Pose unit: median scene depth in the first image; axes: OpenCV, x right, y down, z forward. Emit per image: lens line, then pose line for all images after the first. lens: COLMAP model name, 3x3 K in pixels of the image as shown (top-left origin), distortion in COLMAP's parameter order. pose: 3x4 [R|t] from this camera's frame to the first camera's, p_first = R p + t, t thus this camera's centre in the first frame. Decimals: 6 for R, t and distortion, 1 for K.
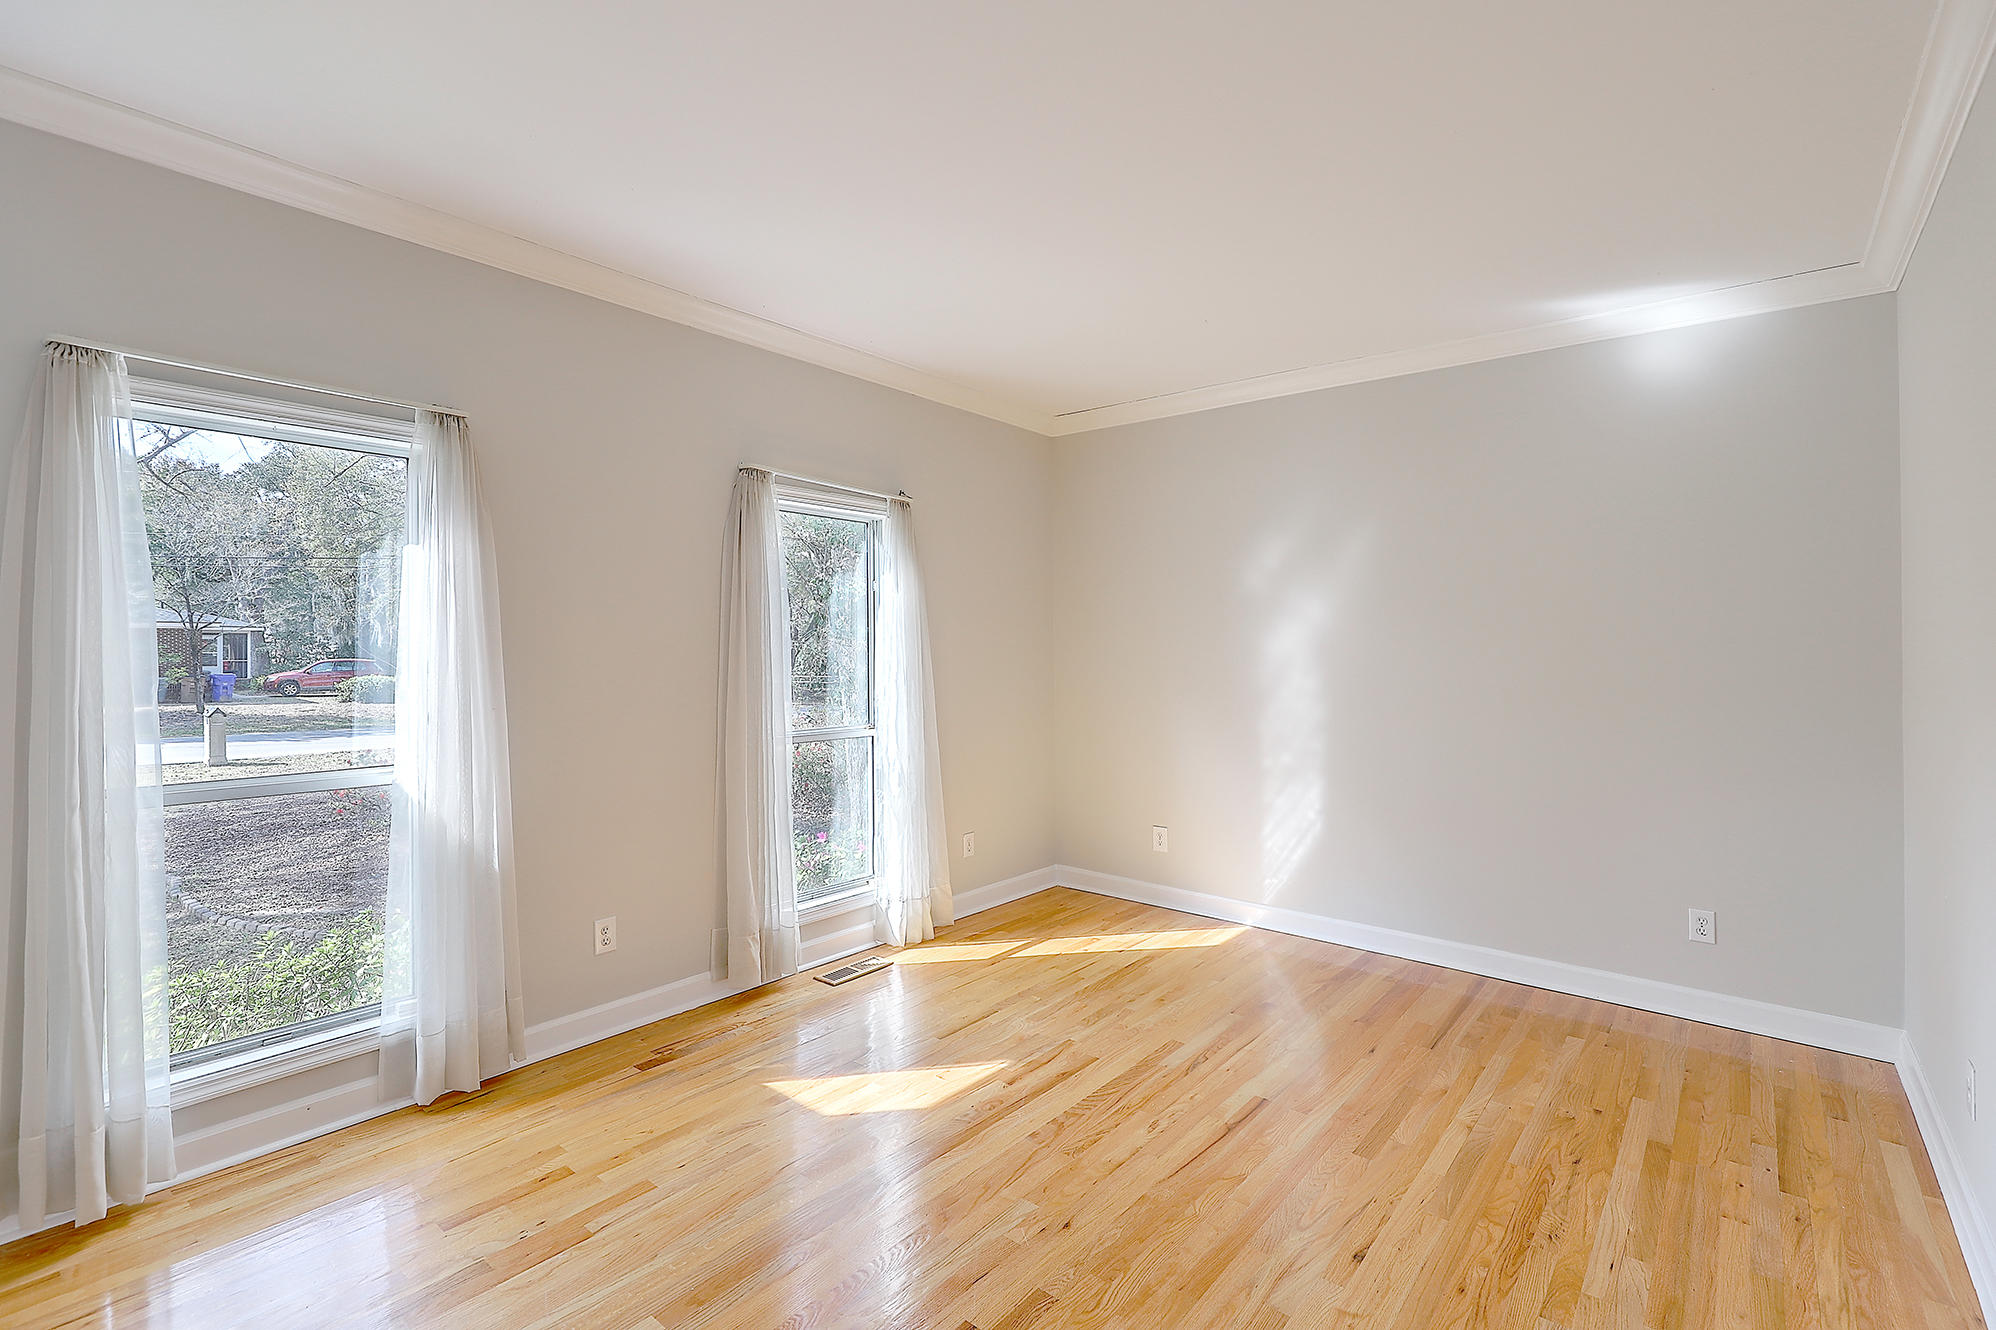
lens RADIAL K [[918.8, 0, 1001.4], [0, 918.8, 659.0], [0, 0, 1]] dist [0.002402, 0.000571]
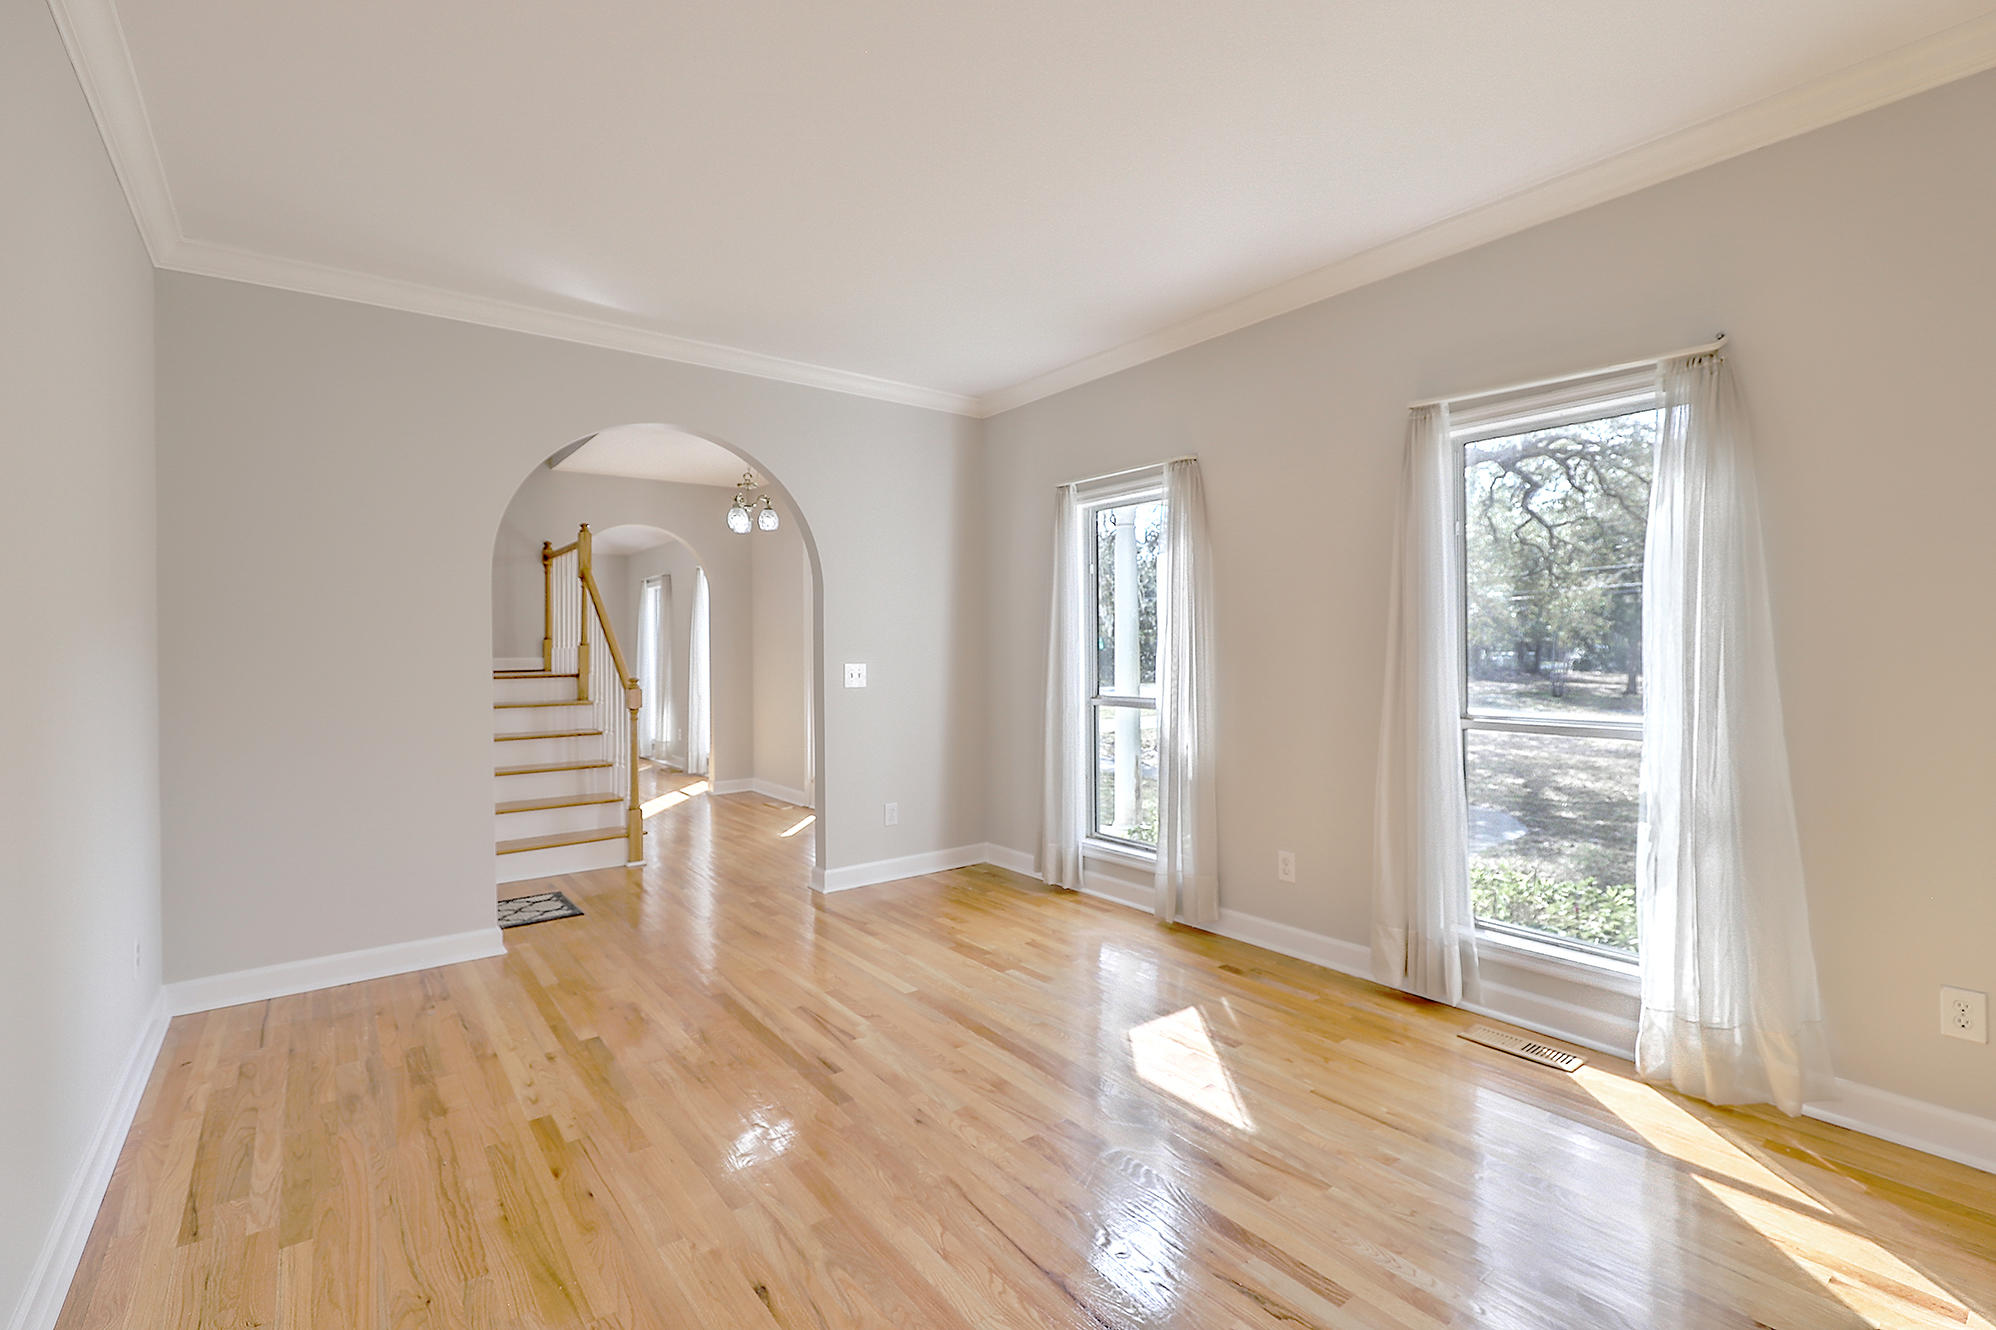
lens RADIAL K [[918.8, 0, 1001.4], [0, 918.8, 659.0], [0, 0, 1]] dist [0.002402, 0.000571]
pose [[-0.236822, 0.040026, -0.970728, 0.822906], [0.027759, 0.999022, 0.034421, -0.010942], [0.971156, -0.018795, -0.237702, 0.999024]]
